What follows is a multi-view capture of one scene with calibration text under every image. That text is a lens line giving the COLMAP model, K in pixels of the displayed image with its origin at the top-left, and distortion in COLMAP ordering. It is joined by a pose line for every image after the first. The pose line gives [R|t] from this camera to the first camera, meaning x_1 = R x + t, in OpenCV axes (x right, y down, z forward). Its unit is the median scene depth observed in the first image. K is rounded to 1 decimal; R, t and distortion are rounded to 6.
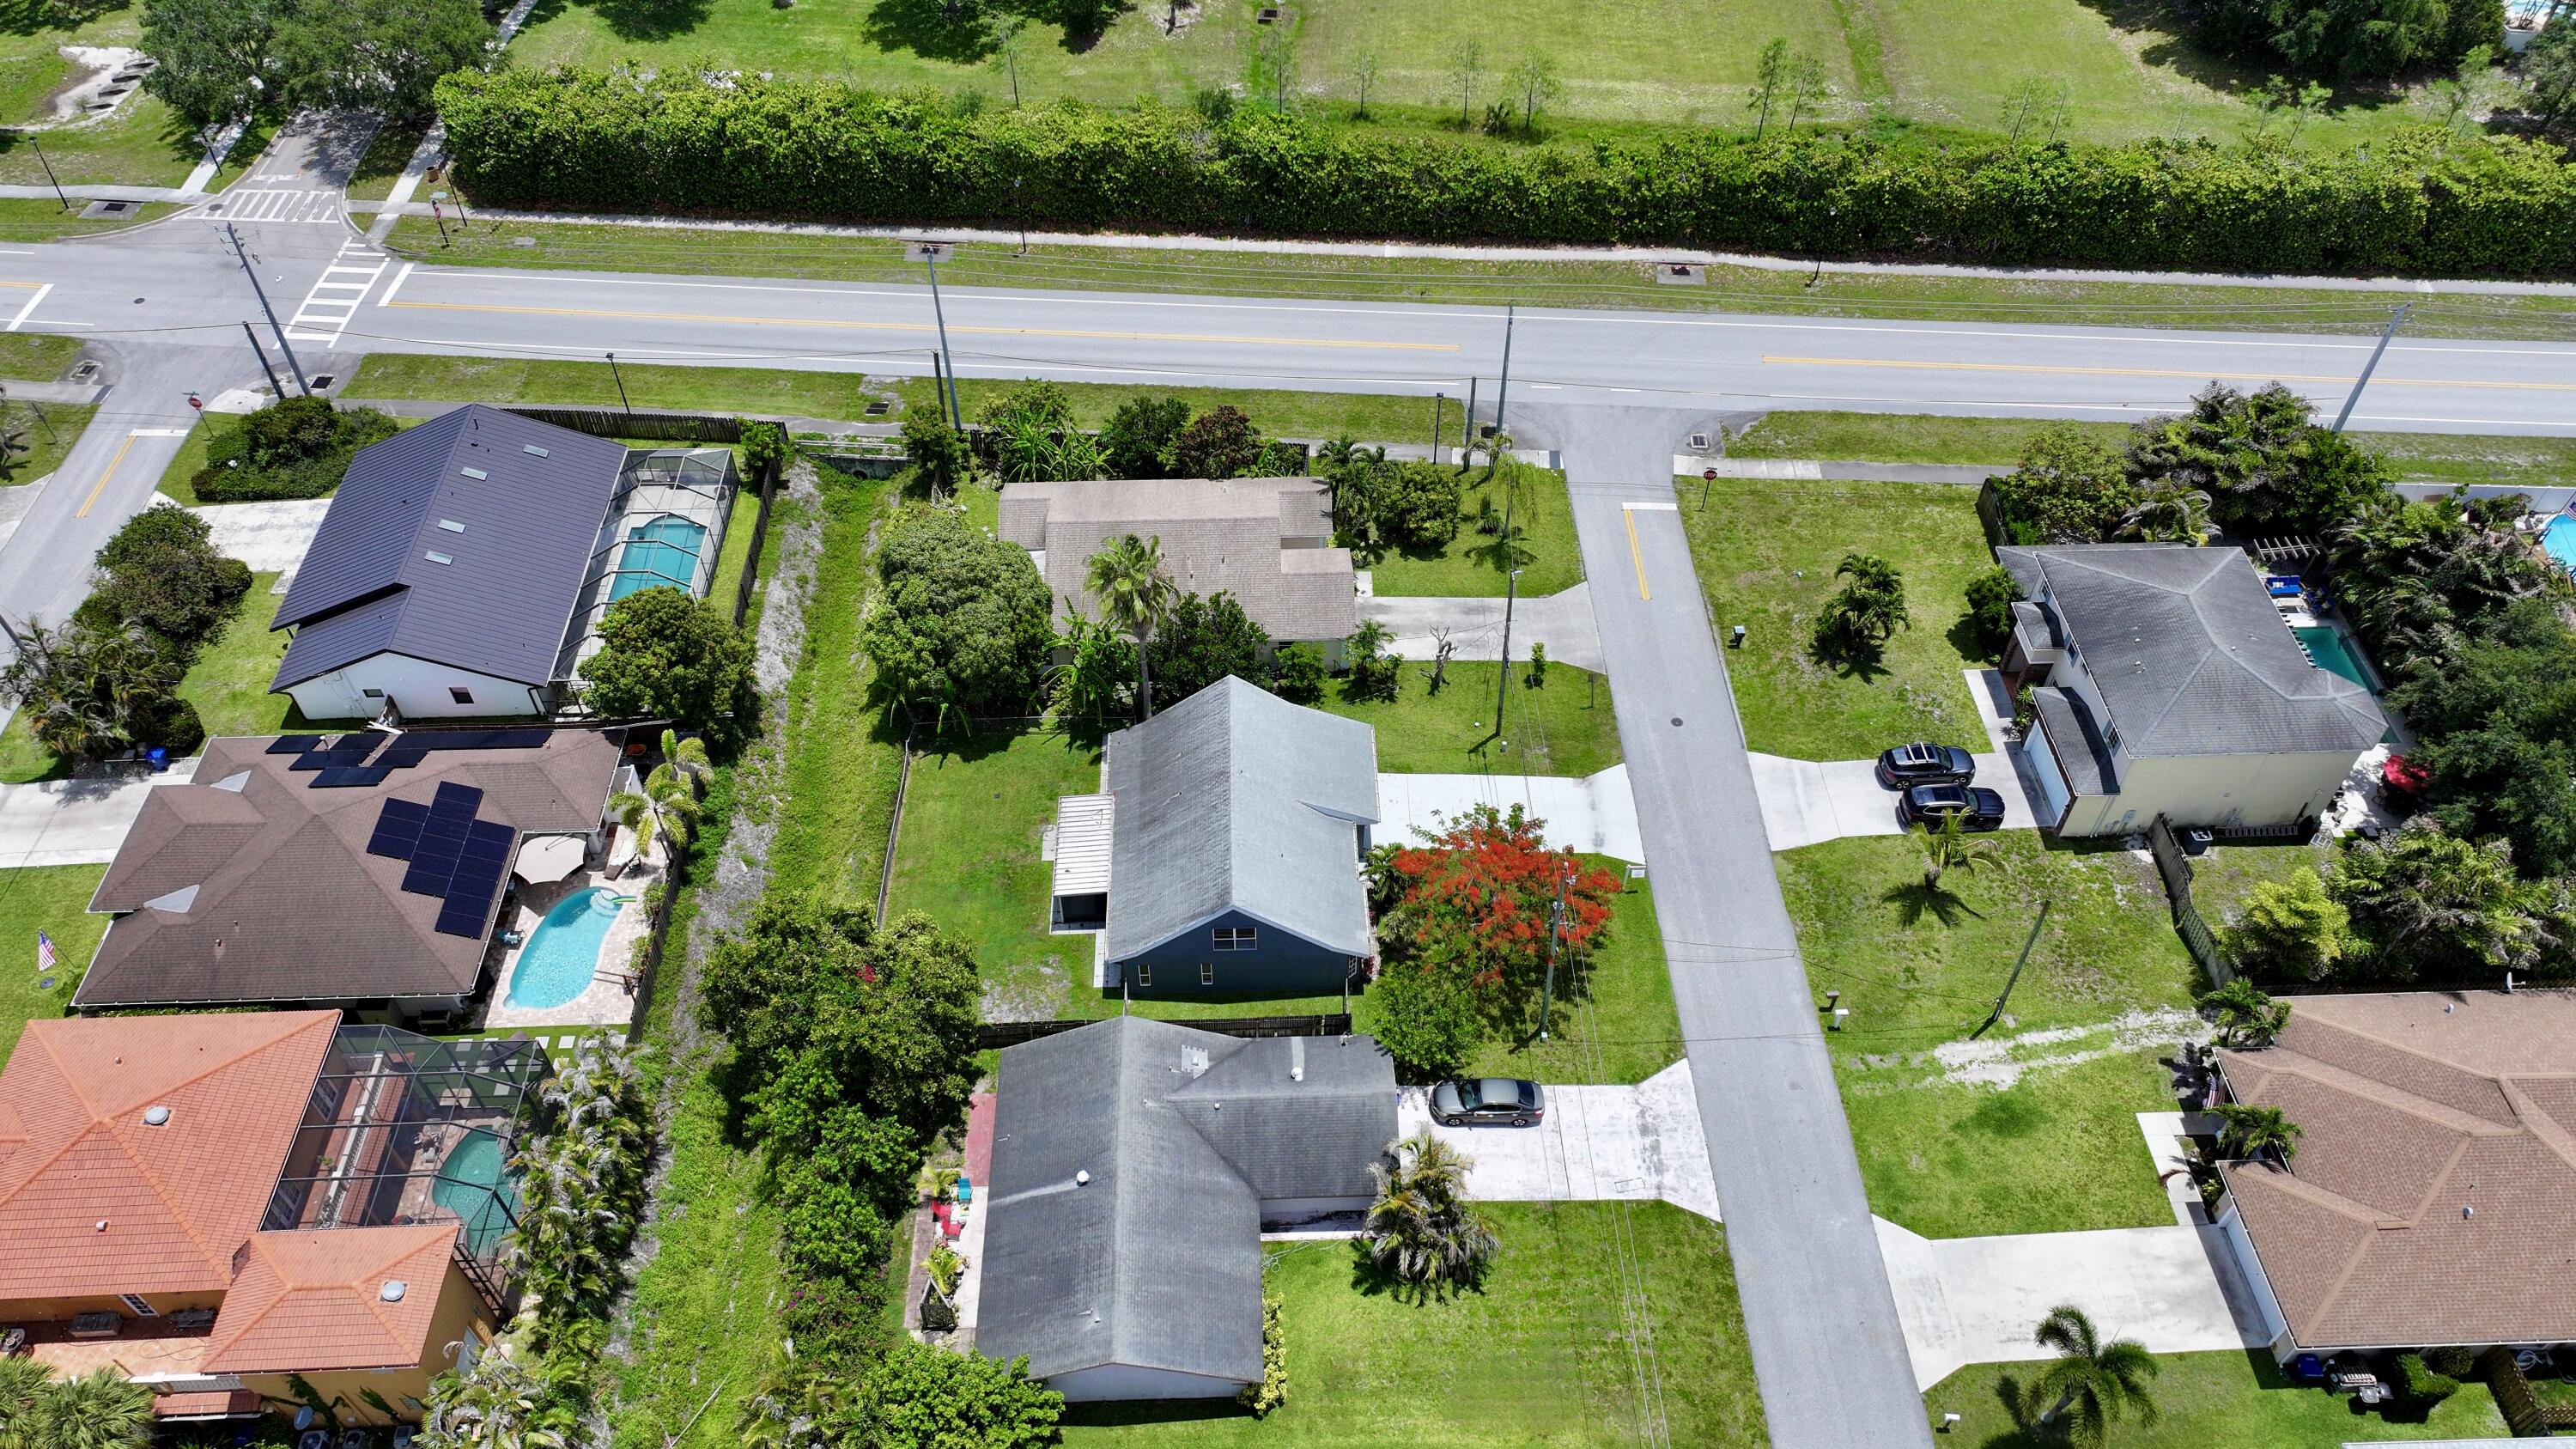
lens RADIAL K [[1807.9, 0, 1297.6], [0, 1807.9, 712.2], [0, 0, 1]] dist [0.003680, 0.009660]
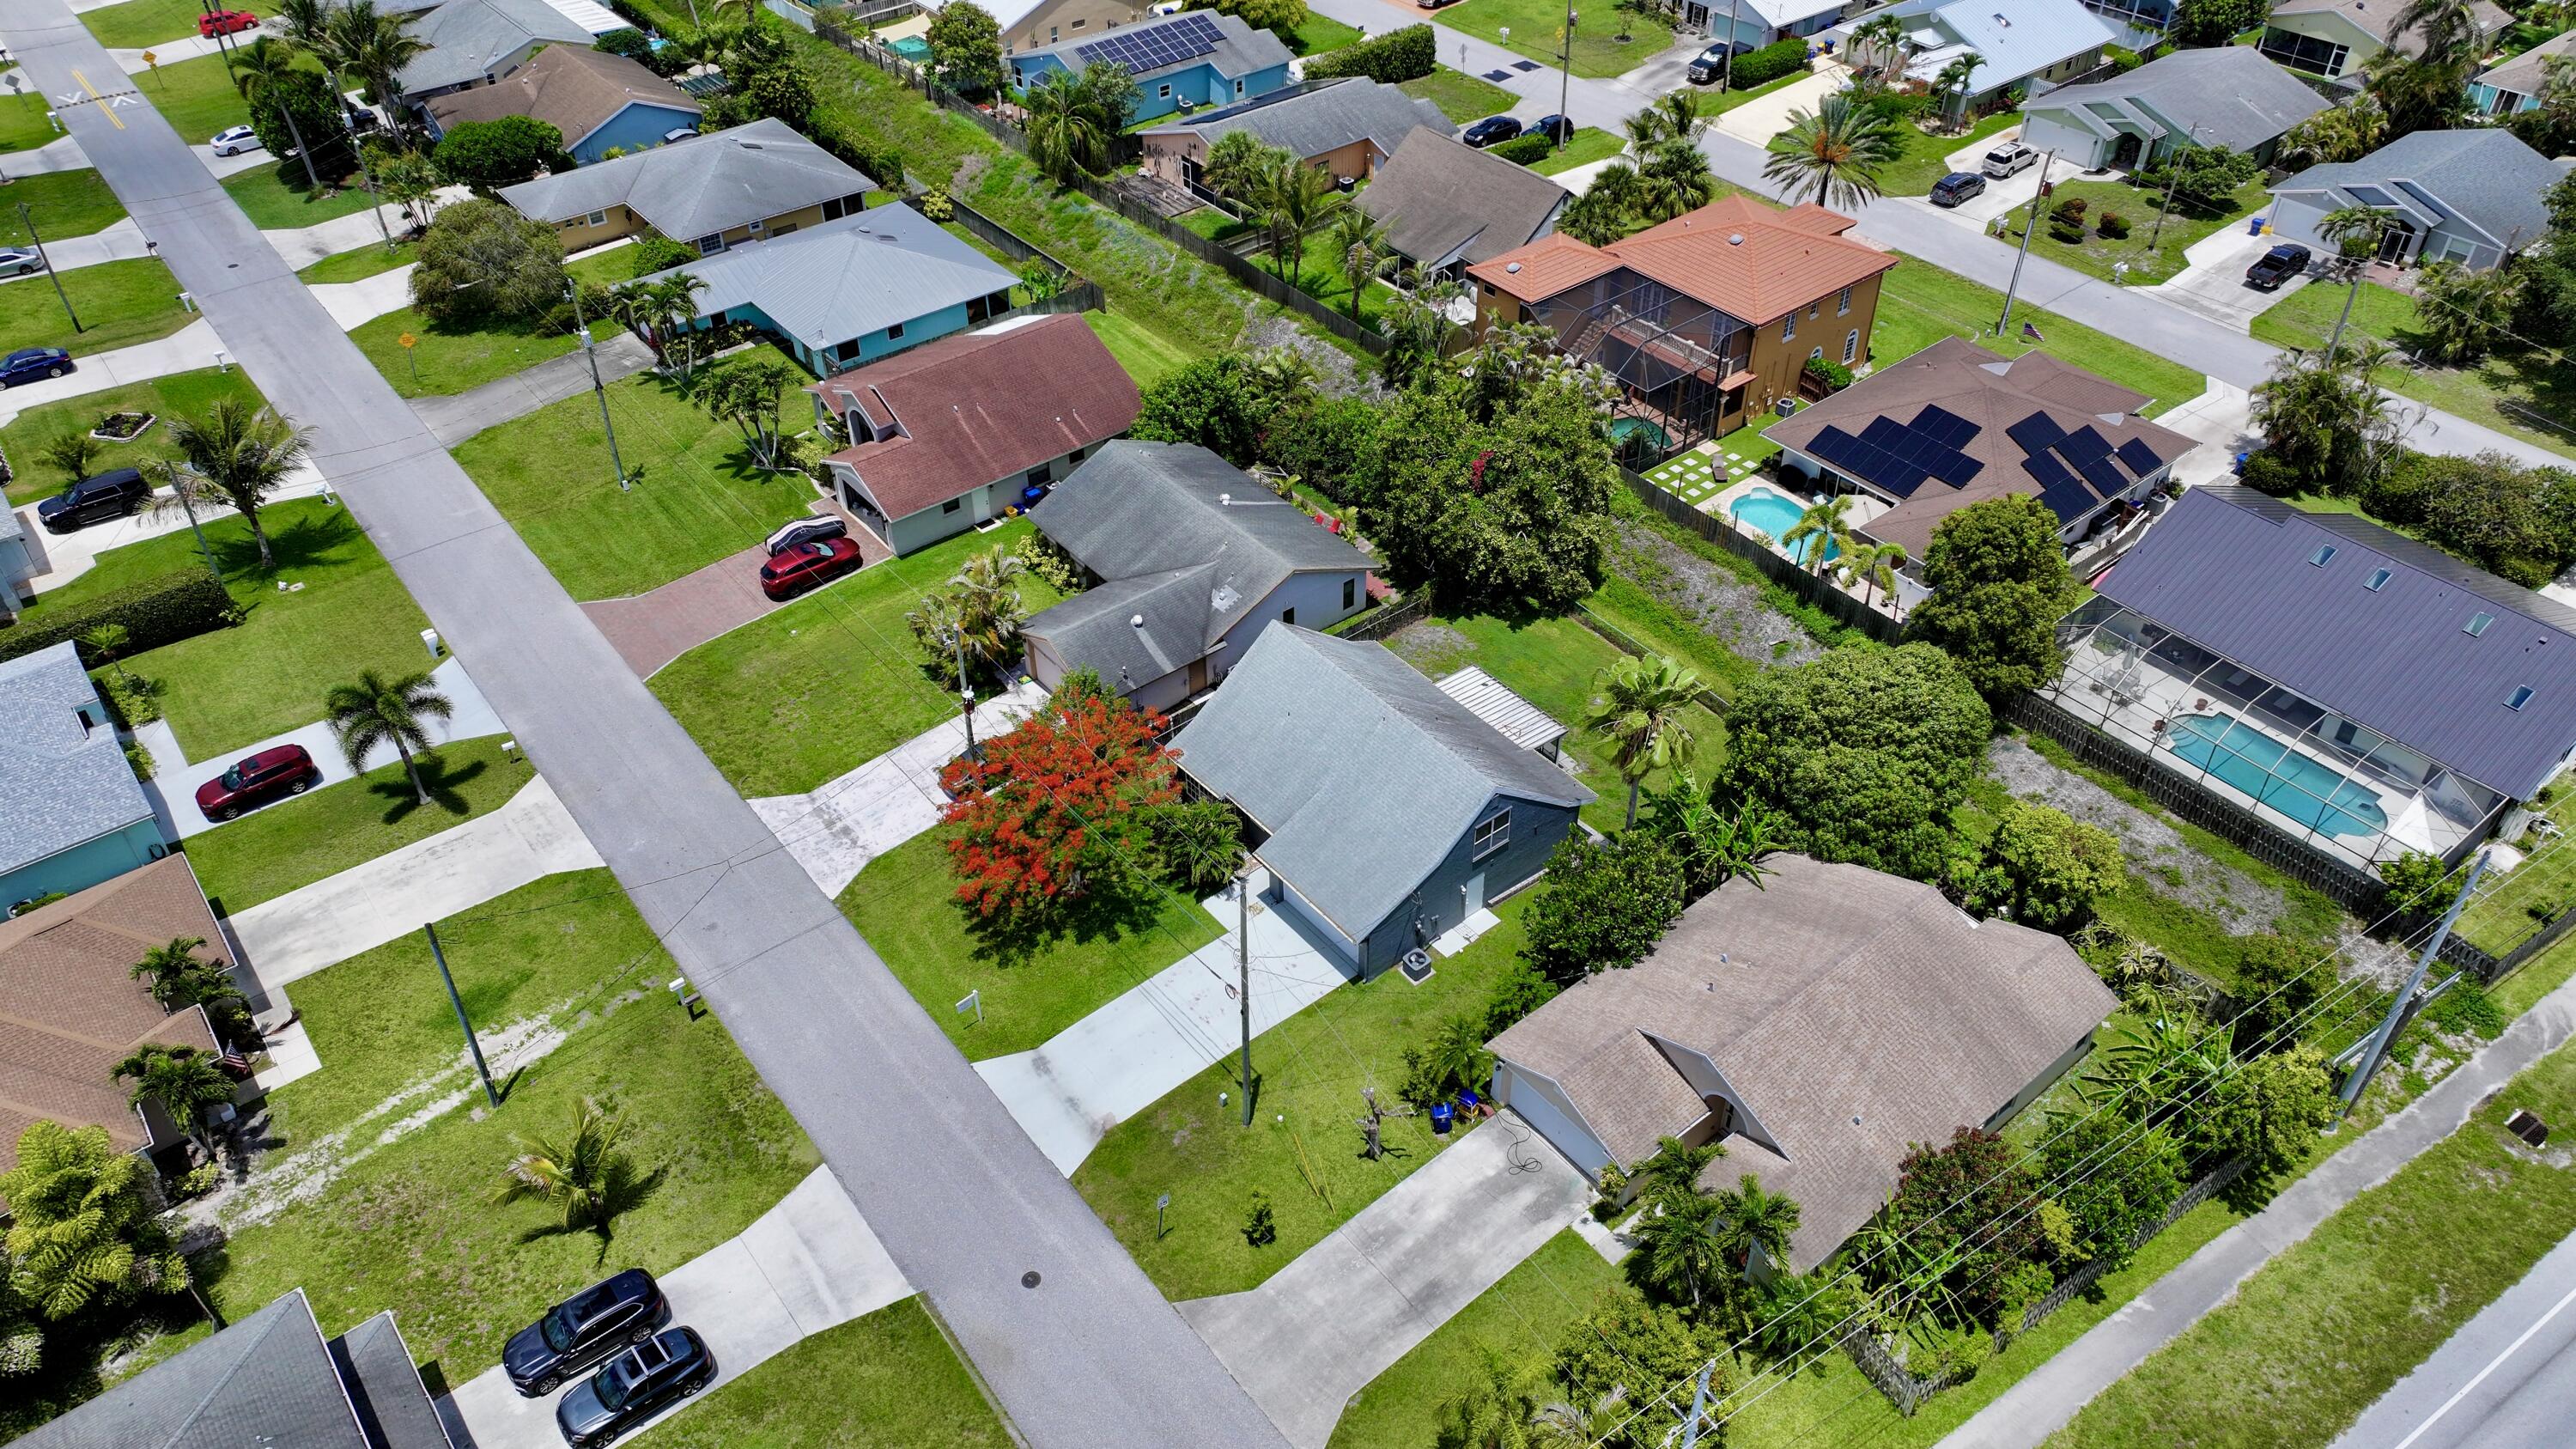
lens RADIAL K [[1801.3, 0, 1297.5], [0, 1801.3, 718.4], [0, 0, 1]] dist [0.005297, 0.002907]
pose [[-0.800980, 0.382777, -0.460340, 0.364480], [-0.435985, 0.154025, 0.886675, -0.651653], [0.410303, 0.910911, 0.043514, 0.862702]]
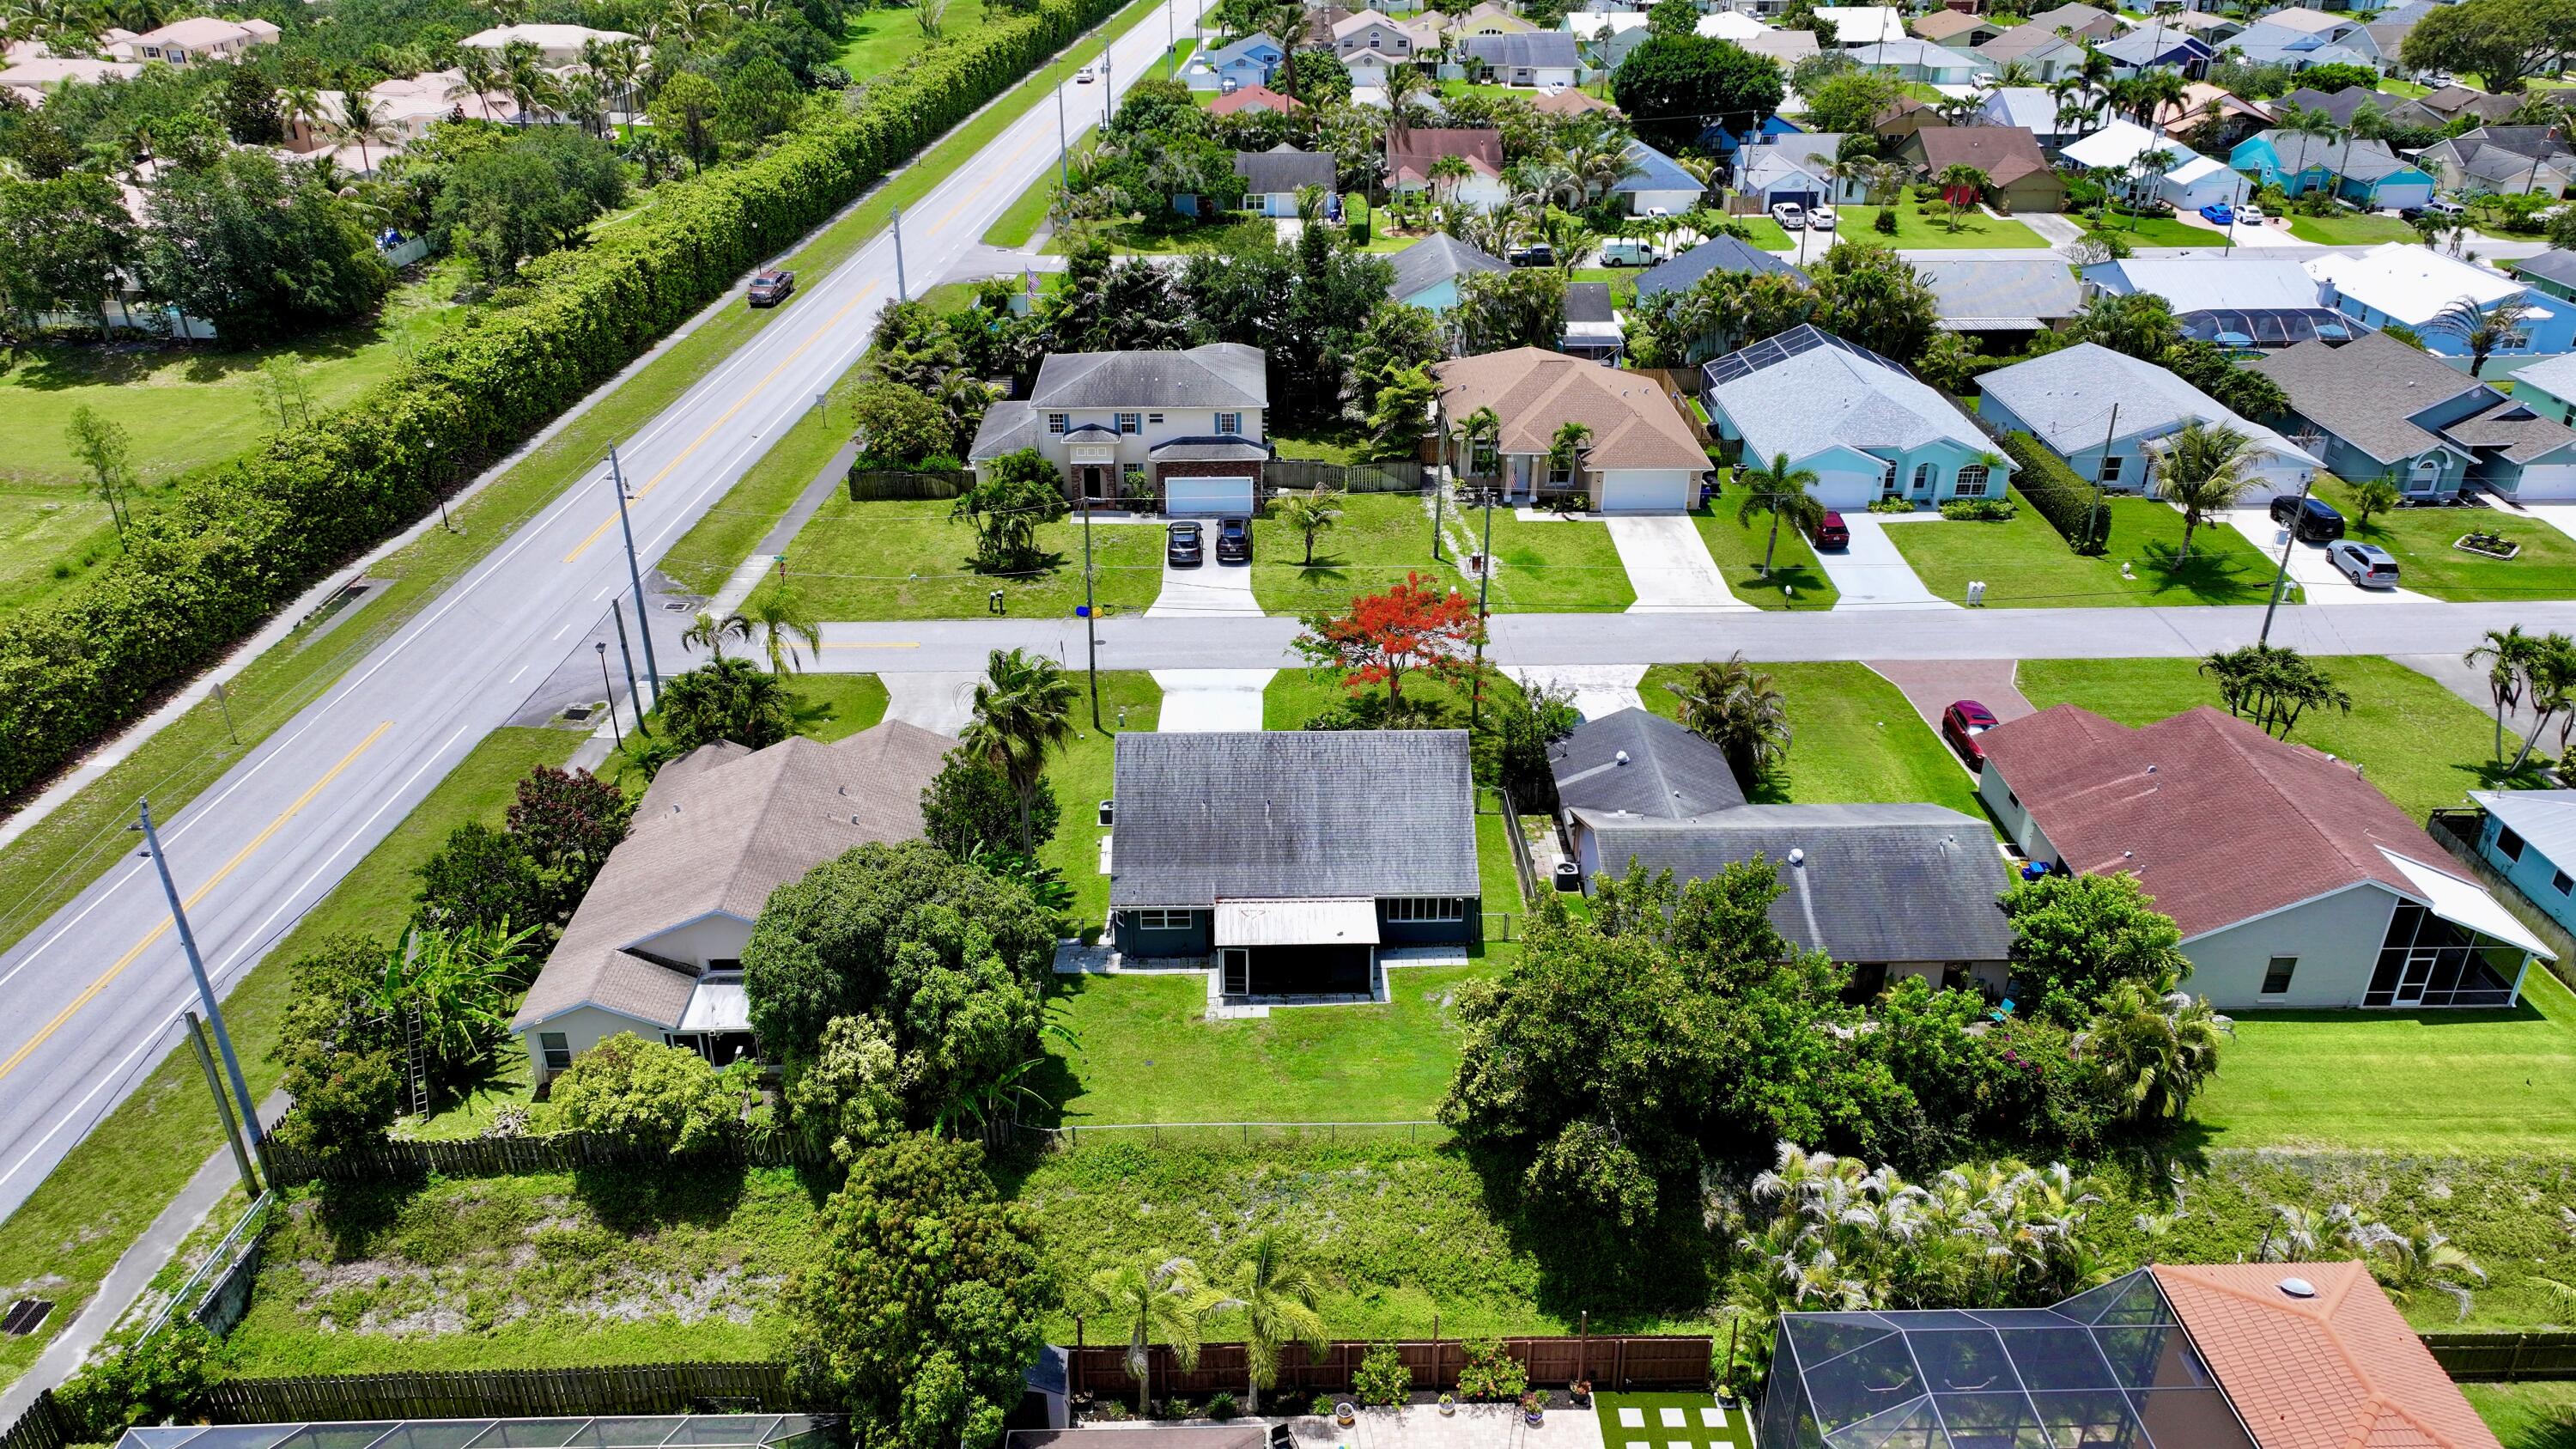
lens RADIAL K [[1807.9, 0, 1297.6], [0, 1807.9, 712.2], [0, 0, 1]] dist [0.003680, 0.009660]
pose [[0.009671, -0.465012, 0.885252, -0.713038], [0.732221, 0.606205, 0.310433, -0.207703], [-0.680998, 0.645198, 0.346354, 0.629178]]
